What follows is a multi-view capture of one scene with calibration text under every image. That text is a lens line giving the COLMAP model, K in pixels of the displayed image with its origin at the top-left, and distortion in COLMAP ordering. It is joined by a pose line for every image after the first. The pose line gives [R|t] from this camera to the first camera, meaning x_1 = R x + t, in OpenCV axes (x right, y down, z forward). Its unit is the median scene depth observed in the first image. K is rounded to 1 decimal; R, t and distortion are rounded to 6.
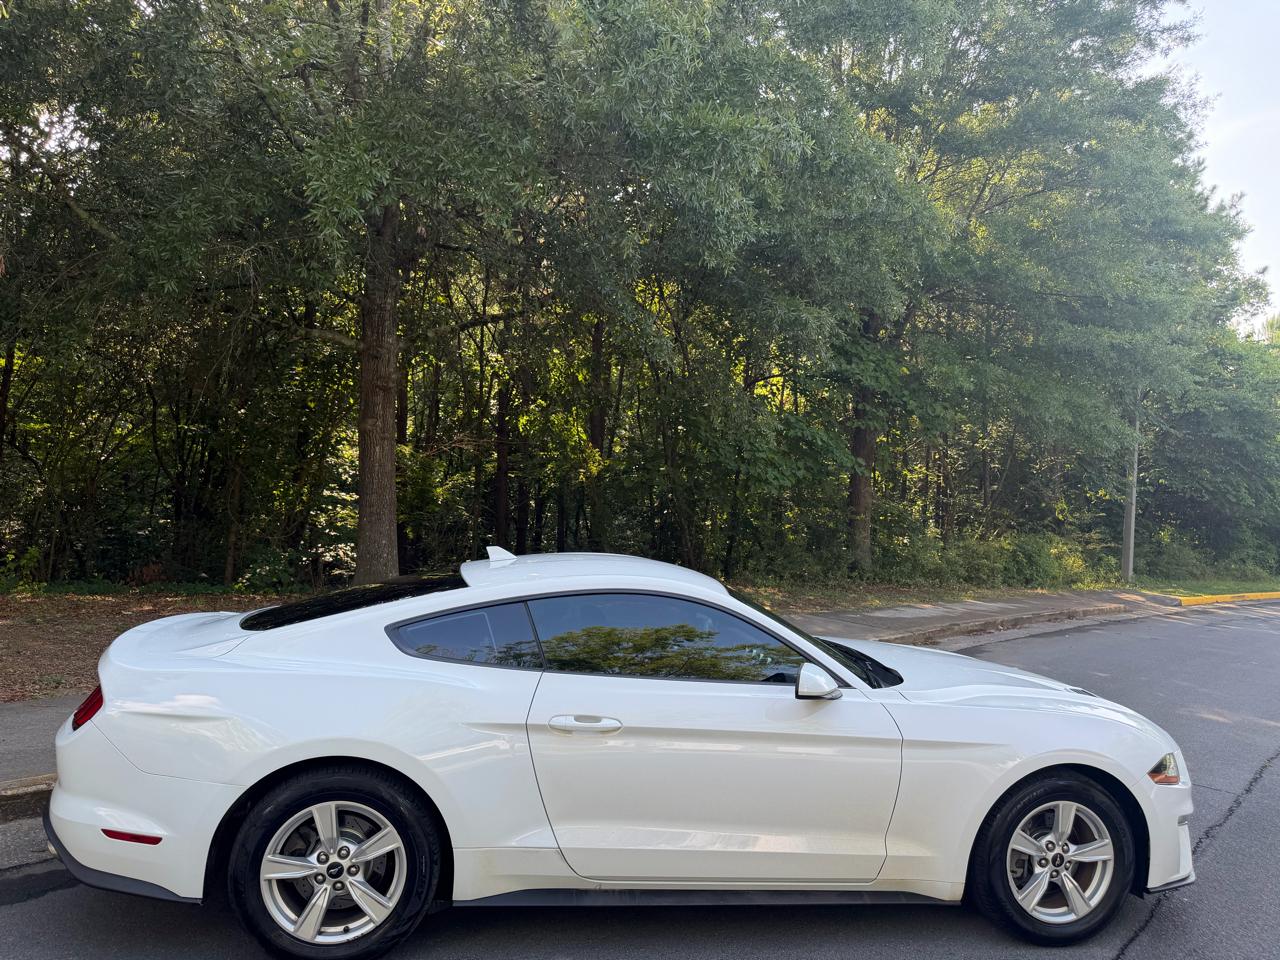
lens RADIAL K [[903.2, 0, 637.0], [0, 903.2, 477.8], [0, 0, 1]] dist [0.004954, 0.000804]
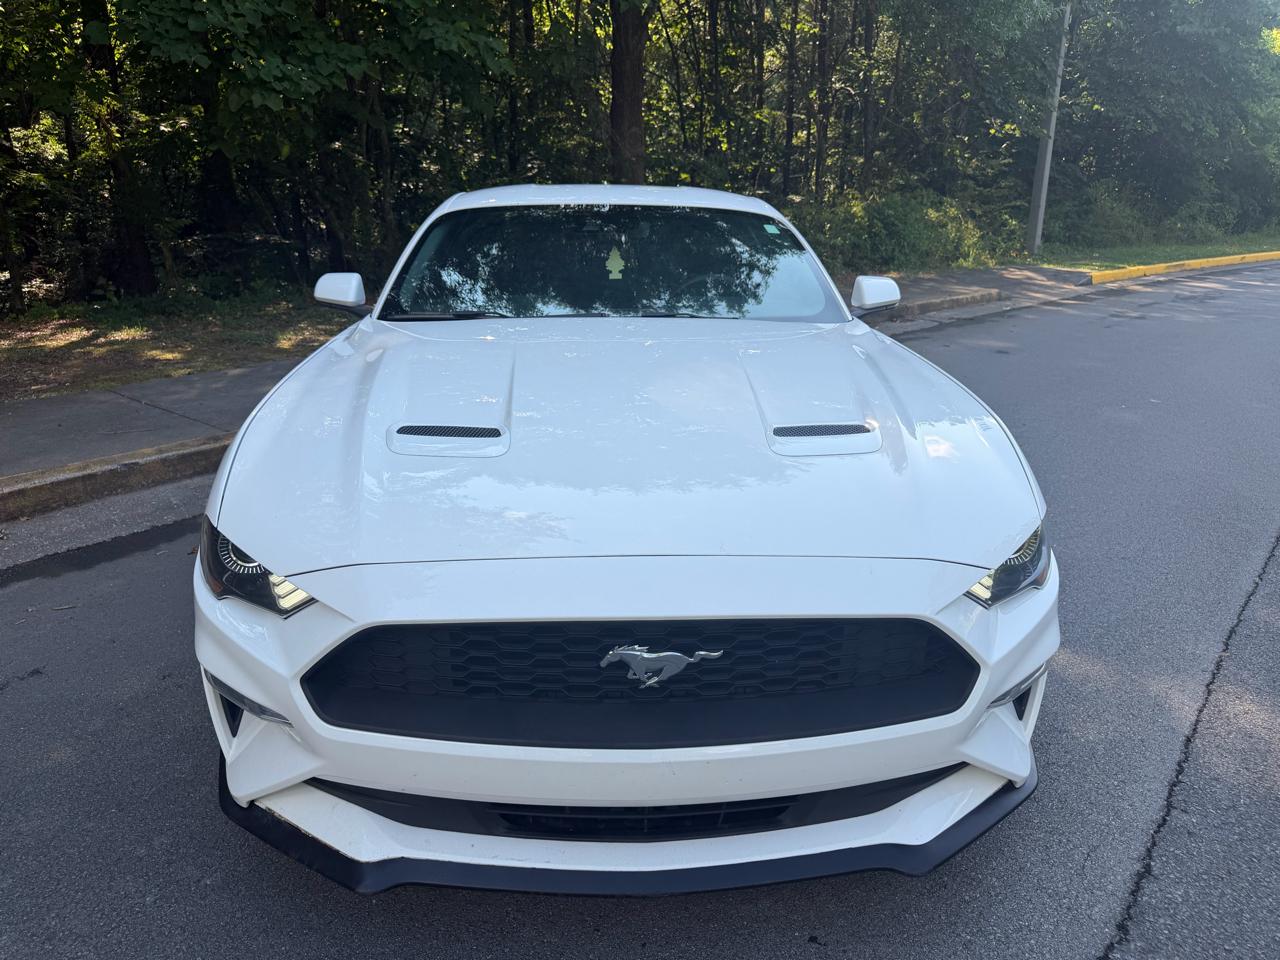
lens RADIAL K [[913.3, 0, 641.6], [0, 913.3, 482.1], [0, 0, 1]] dist [-0.001925, -0.005181]
pose [[0.997215, -0.066821, 0.033137, 0.186143], [0.052482, 0.944313, 0.324836, 0.032182], [-0.052997, -0.322192, 0.945190, 0.253820]]
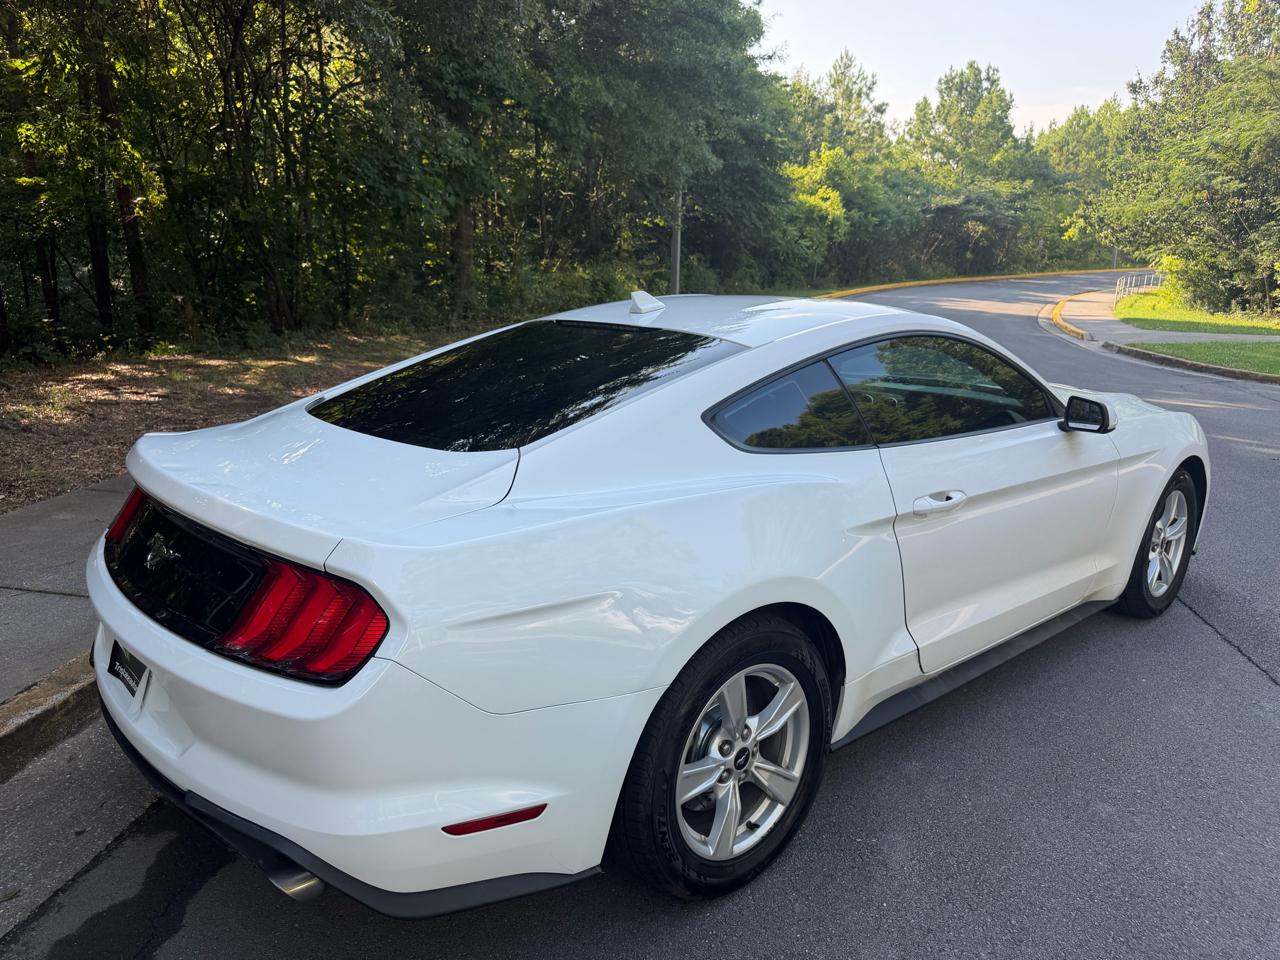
lens RADIAL K [[925.7, 0, 640.0], [0, 925.7, 480.0], [0, 0, 1]] dist [0.007979, -0.002150]
pose [[0.840595, -0.167368, 0.515158, -0.104755], [0.017923, 0.959139, 0.282367, 0.002630], [-0.541367, -0.228123, 0.809247, 0.072012]]
